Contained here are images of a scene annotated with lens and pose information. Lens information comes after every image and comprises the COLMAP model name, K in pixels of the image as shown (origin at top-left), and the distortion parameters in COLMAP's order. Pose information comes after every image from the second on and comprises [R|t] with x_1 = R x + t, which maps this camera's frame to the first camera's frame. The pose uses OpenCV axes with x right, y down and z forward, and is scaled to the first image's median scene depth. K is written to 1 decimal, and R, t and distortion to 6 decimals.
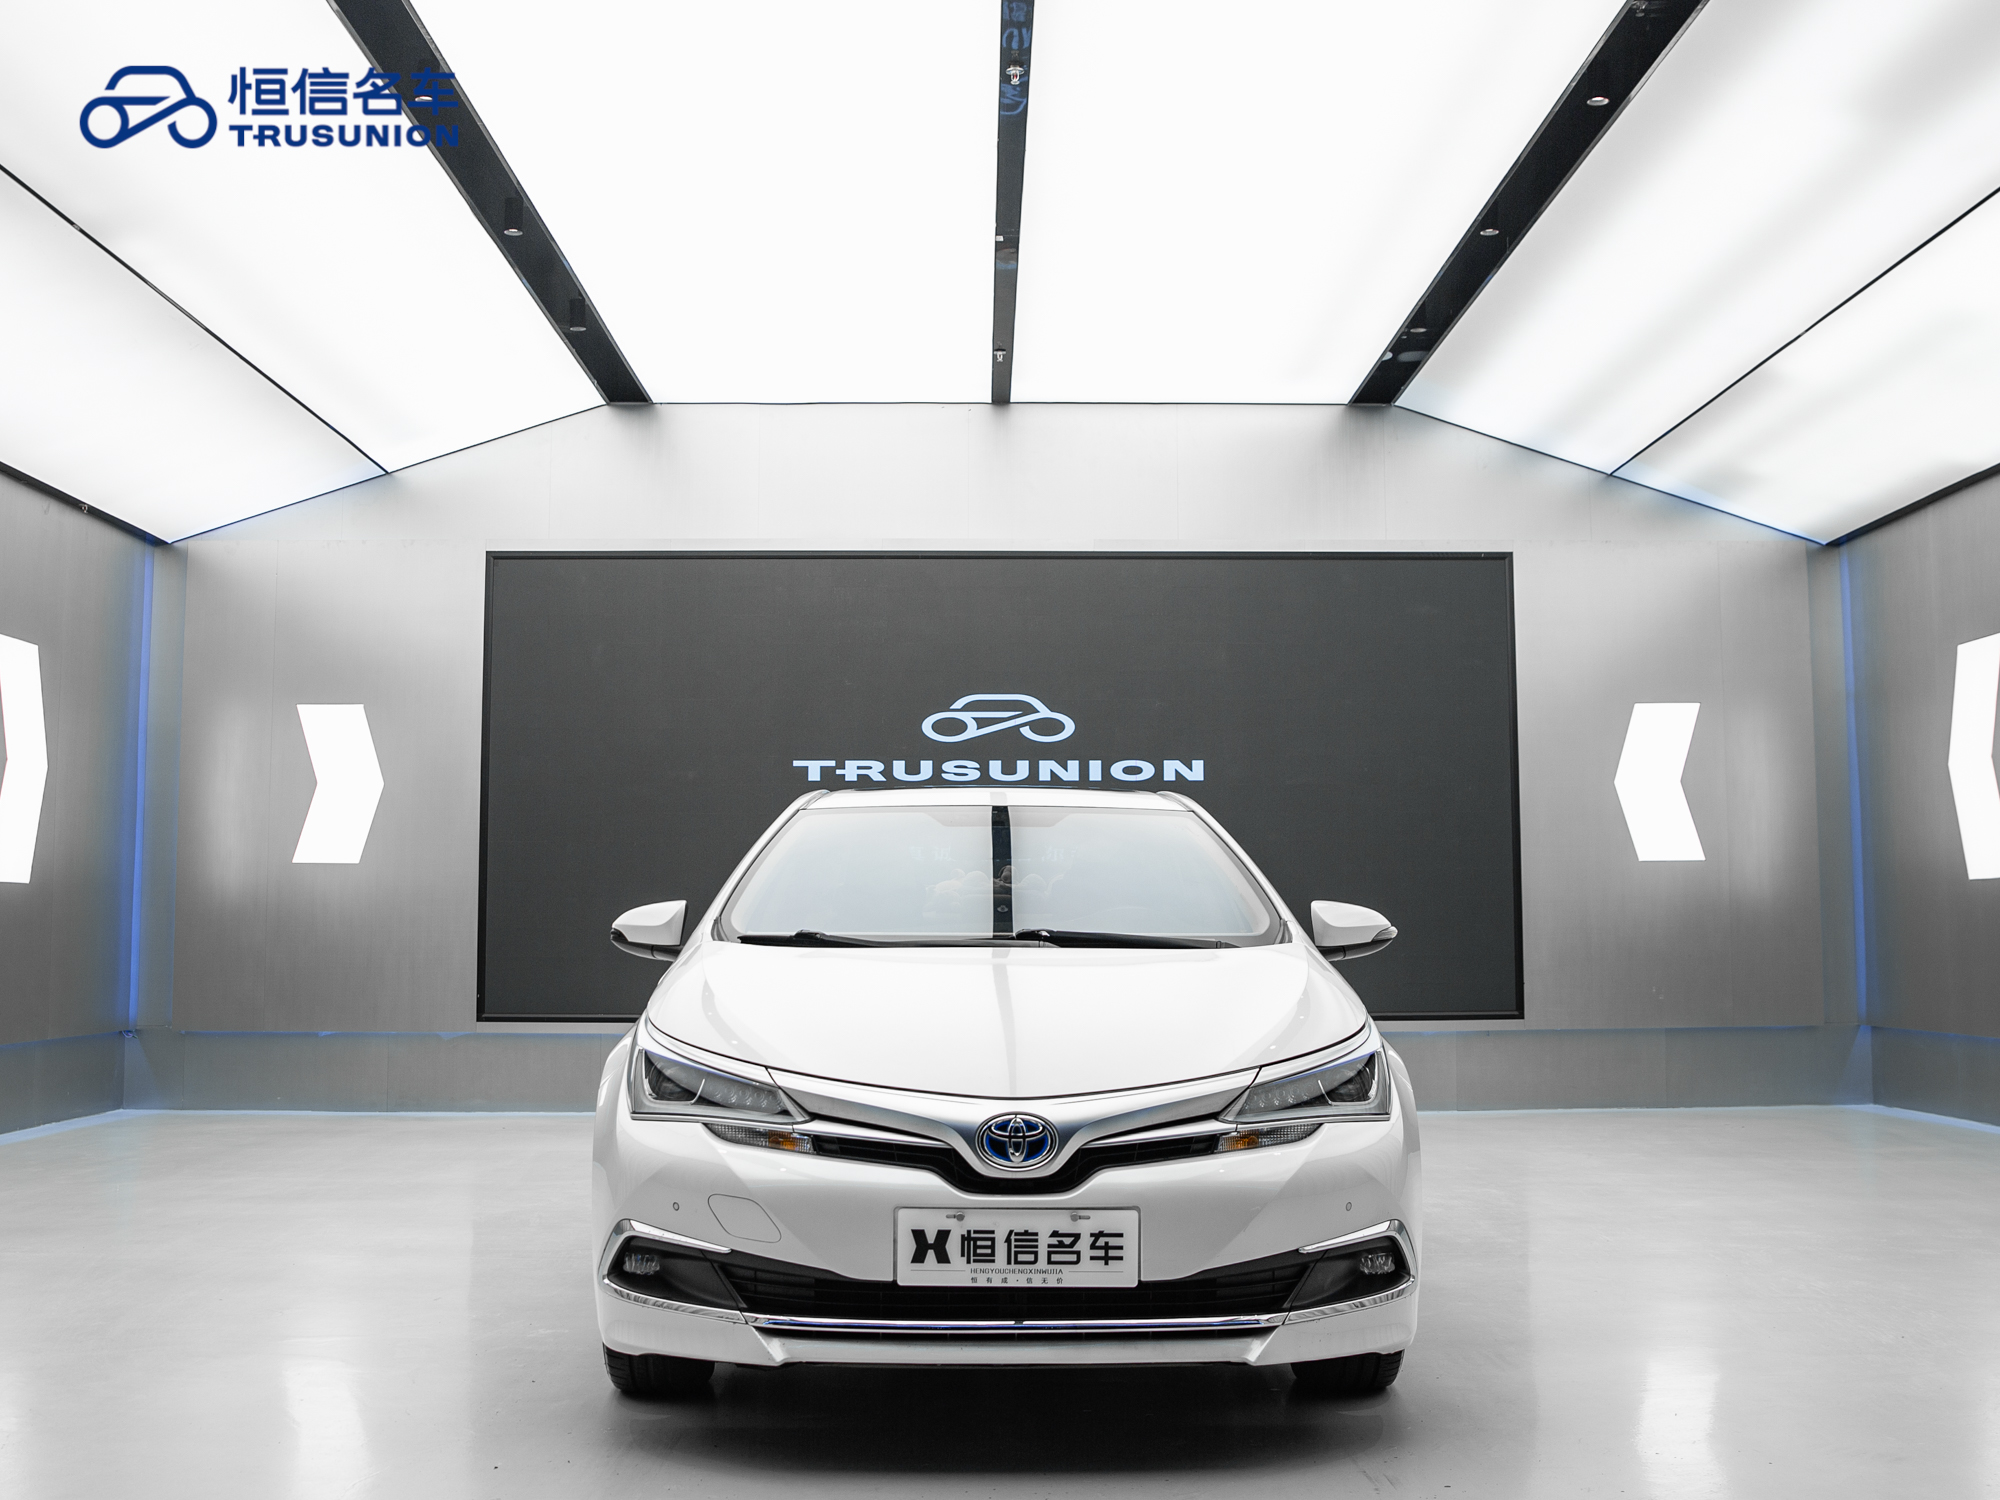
lens RADIAL K [[2169.7, 0, 1038.5], [0, 2169.7, 705.0], [0, 0, 1]] dist [-0.068666, 0.000000]
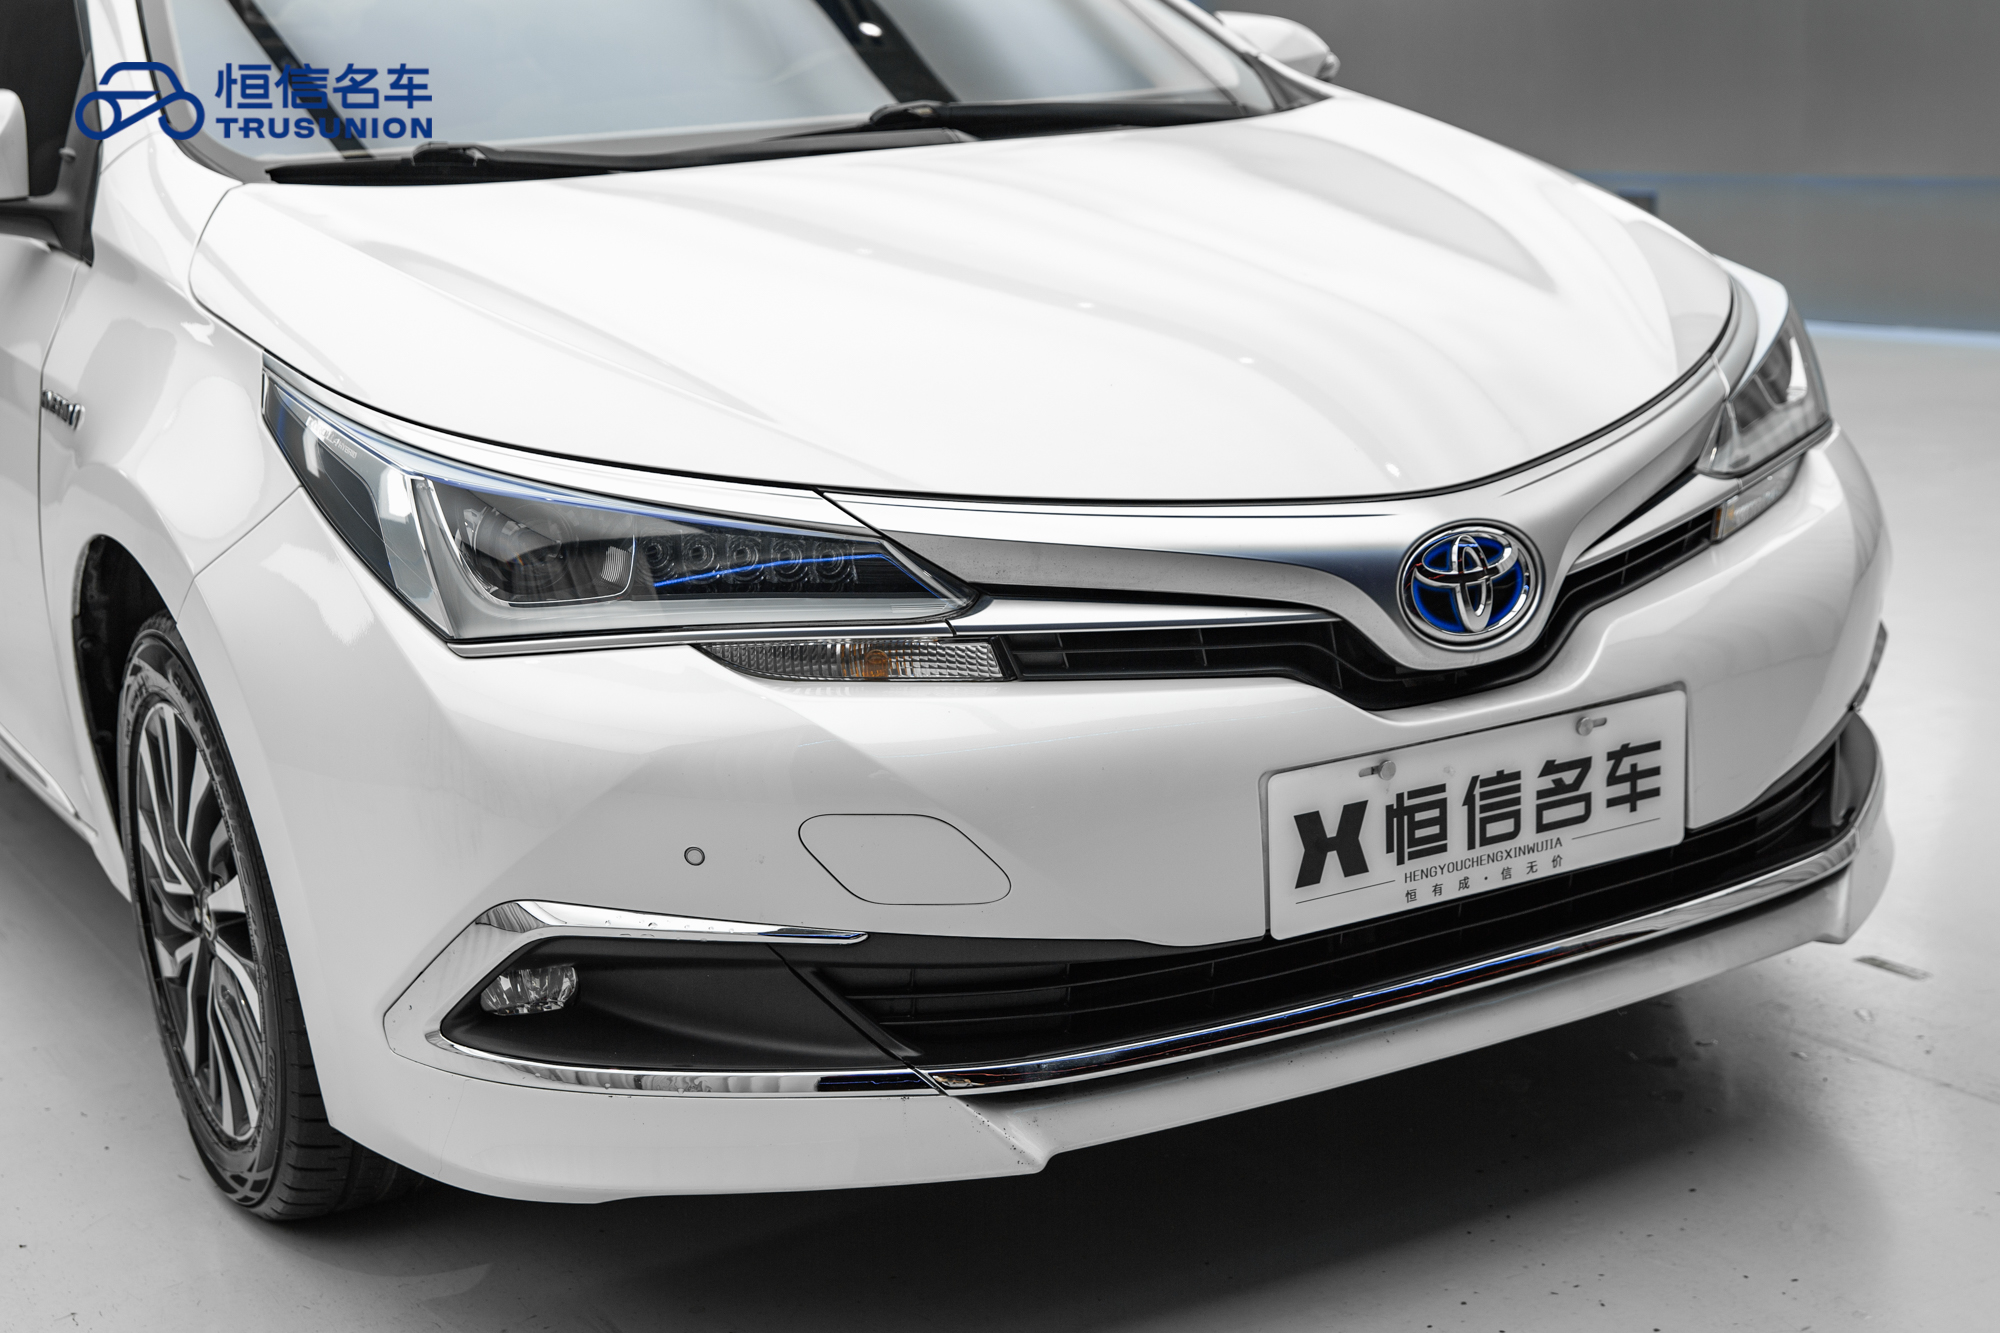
lens RADIAL K [[2749.3, 0, 1024.9], [0, 2749.3, 760.4], [0, 0, 1]] dist [0.050162, 0.000000]
pose [[0.875142, -0.175488, 0.450923, -0.347259], [0.009434, 0.937926, 0.346708, 0.035566], [-0.483775, -0.299164, 0.822473, 0.550446]]
